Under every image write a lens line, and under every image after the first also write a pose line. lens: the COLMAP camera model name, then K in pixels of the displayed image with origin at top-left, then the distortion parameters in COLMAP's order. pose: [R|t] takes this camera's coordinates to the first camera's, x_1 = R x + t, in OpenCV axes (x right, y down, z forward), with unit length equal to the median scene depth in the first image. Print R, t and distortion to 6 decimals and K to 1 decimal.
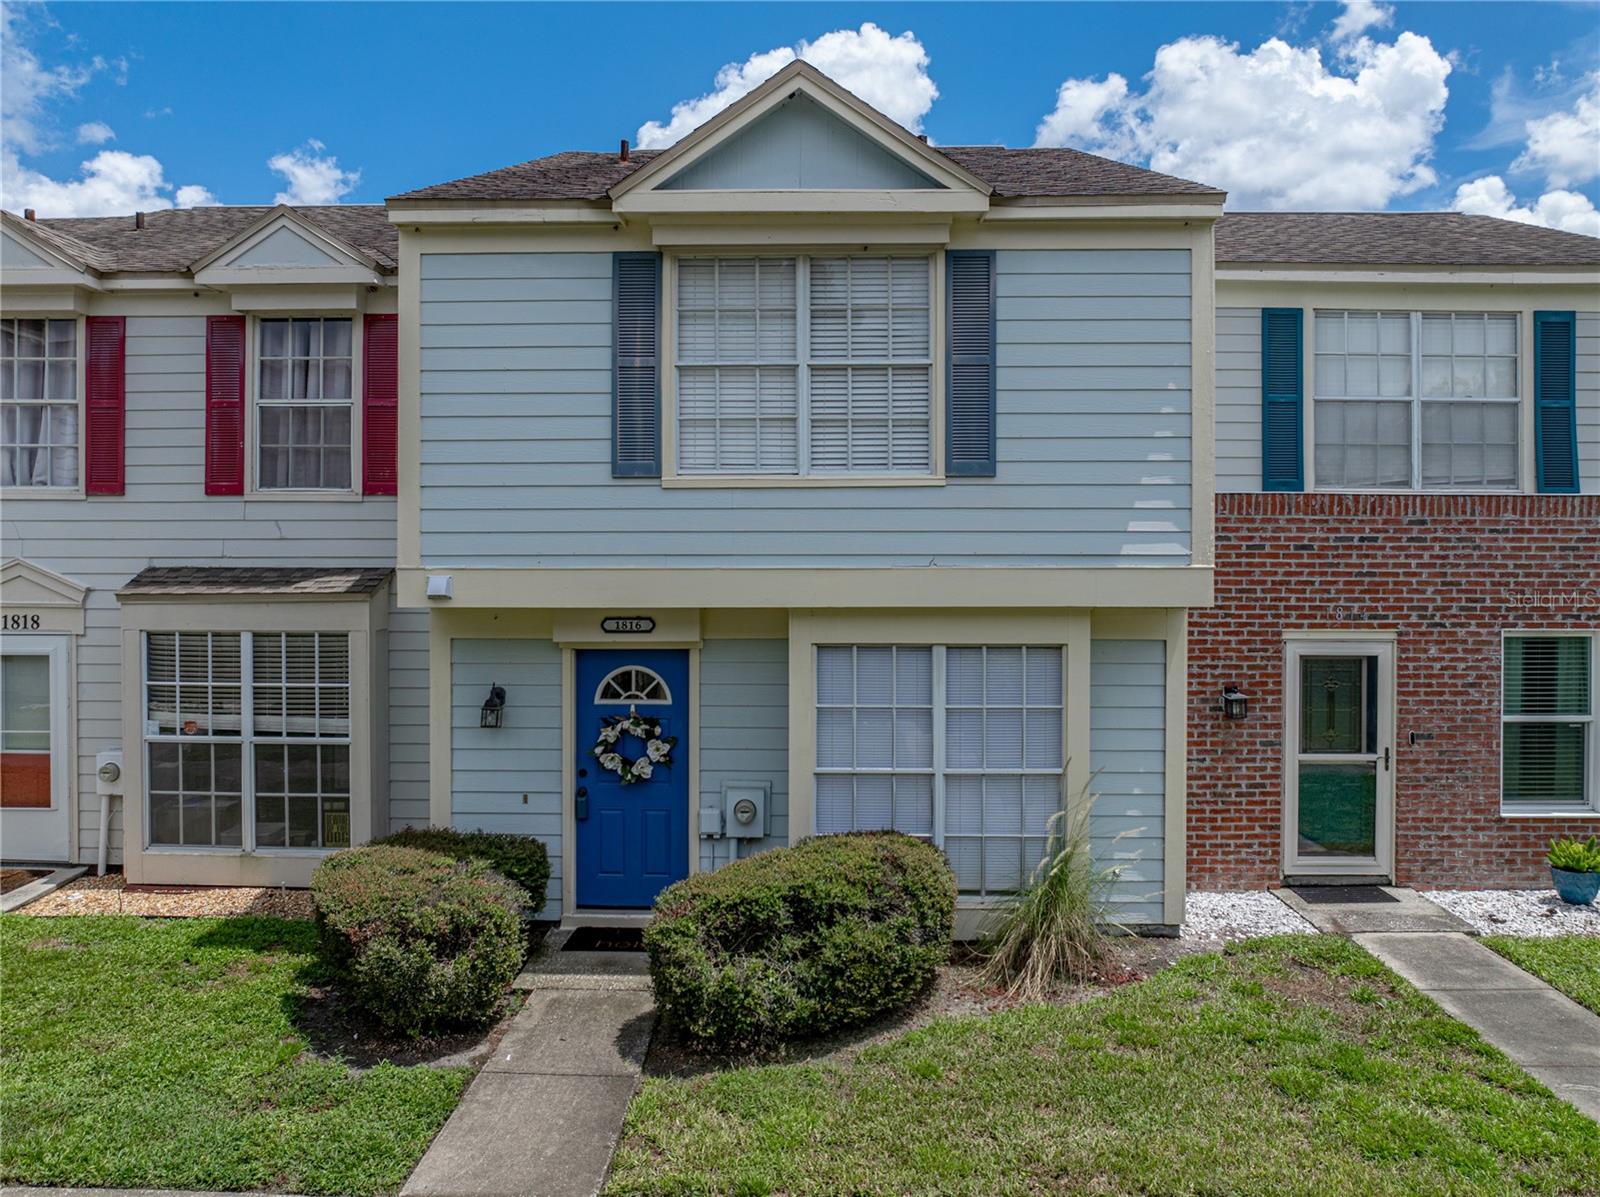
lens RADIAL K [[1135.5, 0, 805.8], [0, 1135.5, 561.4], [0, 0, 1]] dist [-0.039900, 0.004980]
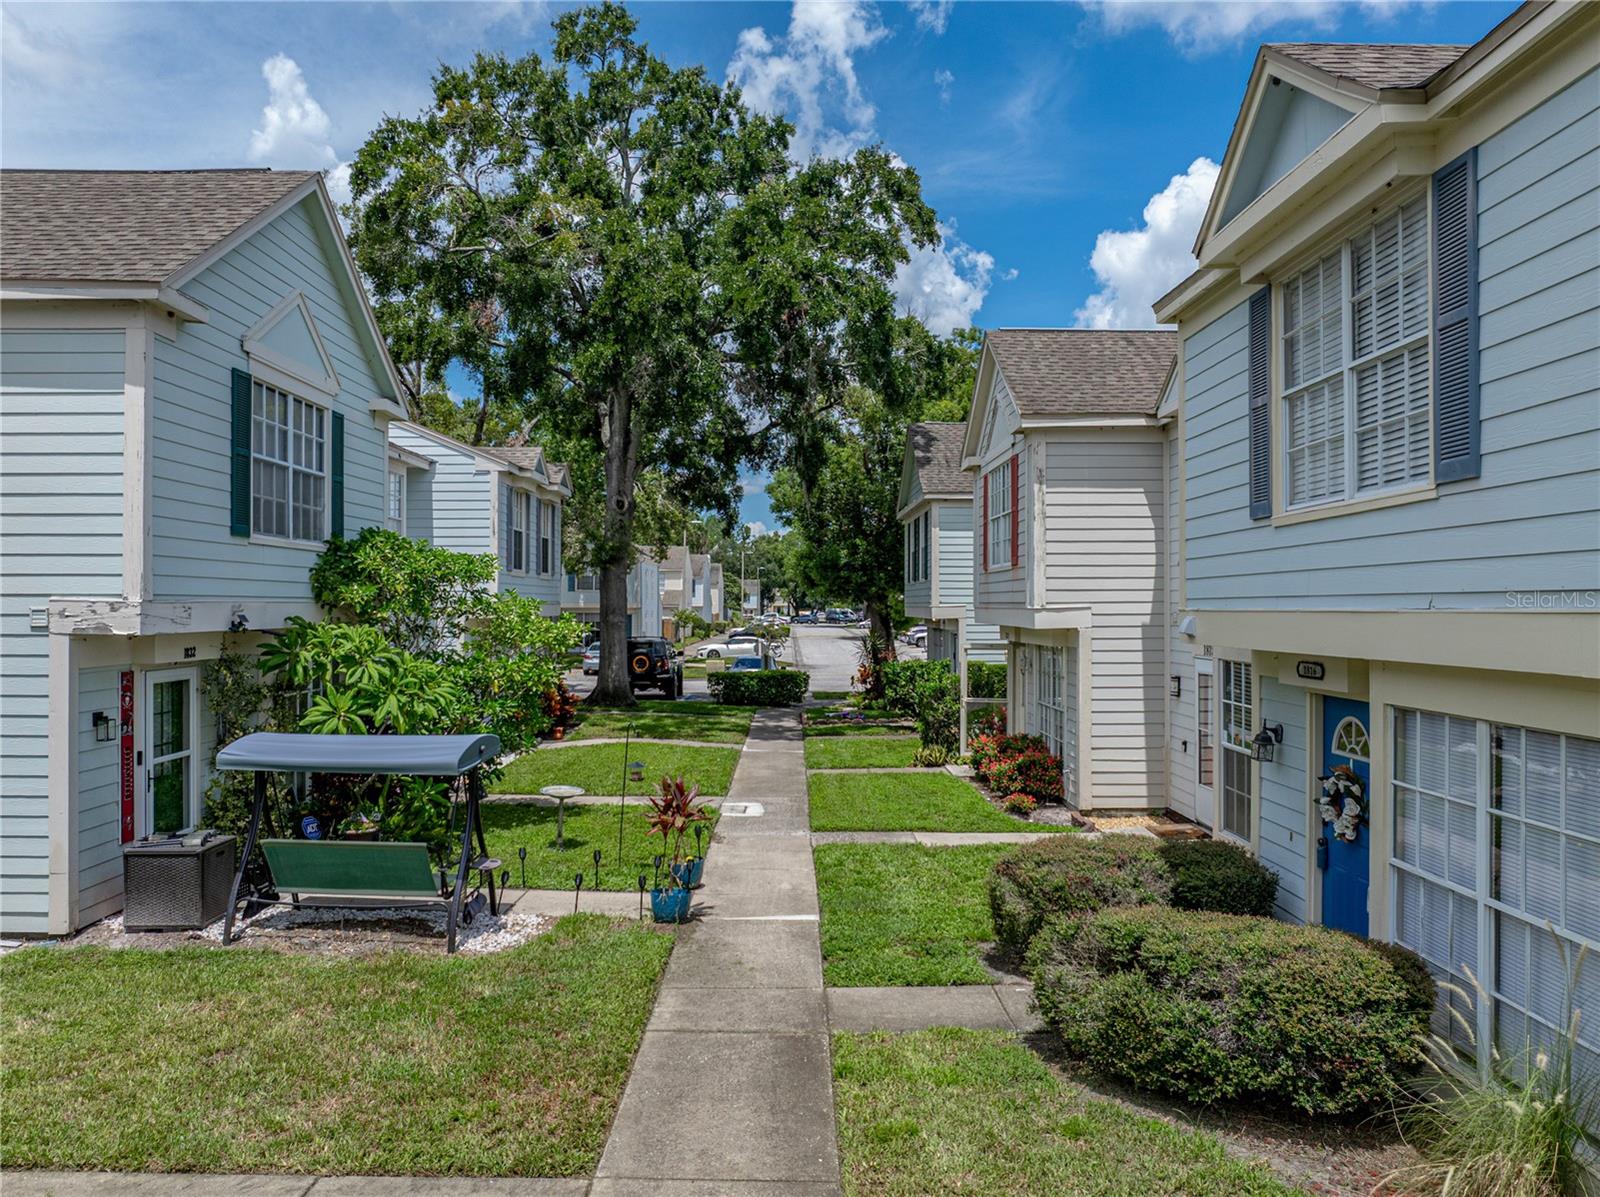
lens RADIAL K [[1145.3, 0, 807.2], [0, 1145.3, 603.1], [0, 0, 1]] dist [-0.041718, 0.001683]
pose [[0.045681, -0.003865, -0.998949, 0.684140], [-0.002893, 0.999988, -0.004002, 0.004064], [0.998952, 0.003073, 0.045669, 0.465492]]
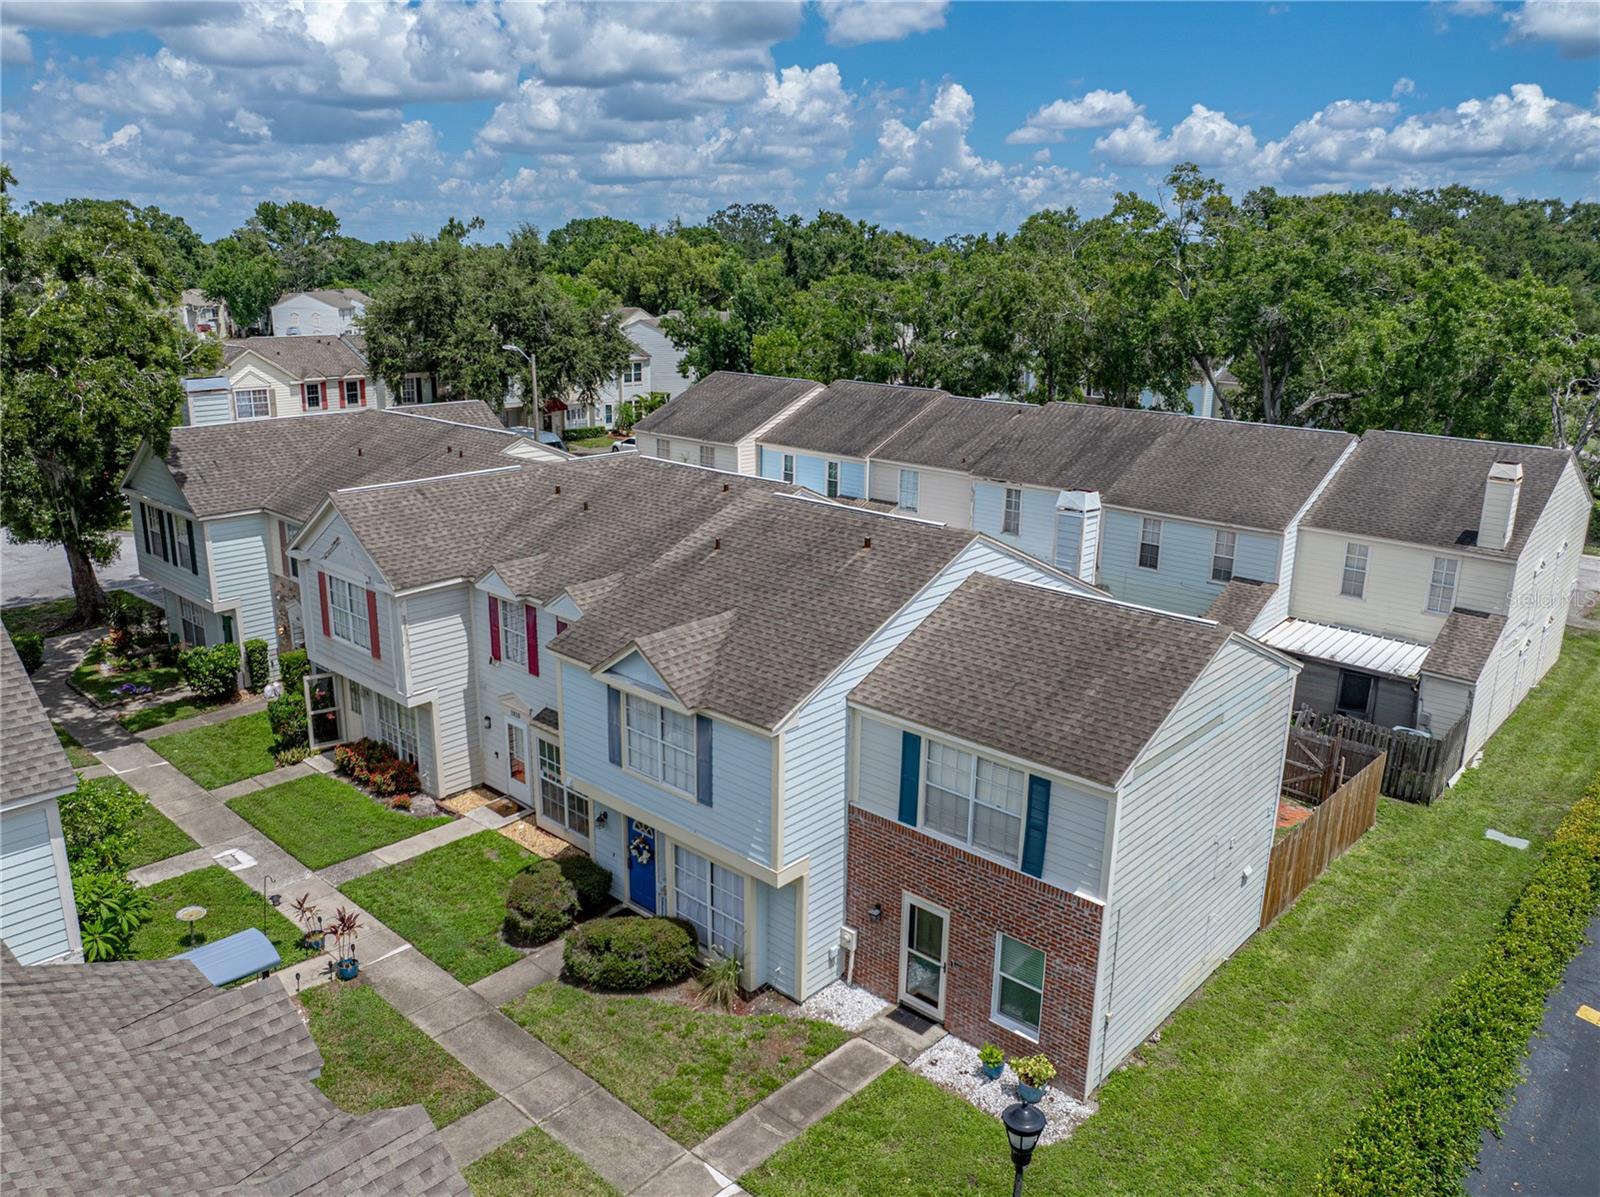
lens RADIAL K [[1183.6, 0, 800.0], [0, 1183.6, 598.5], [0, 0, 1]] dist [-0.019336, 0.000583]
pose [[0.756704, 0.189703, -0.625628, 1.482133], [-0.016898, 0.962330, 0.271360, -0.980792], [0.653539, -0.194767, 0.731405, -0.518550]]
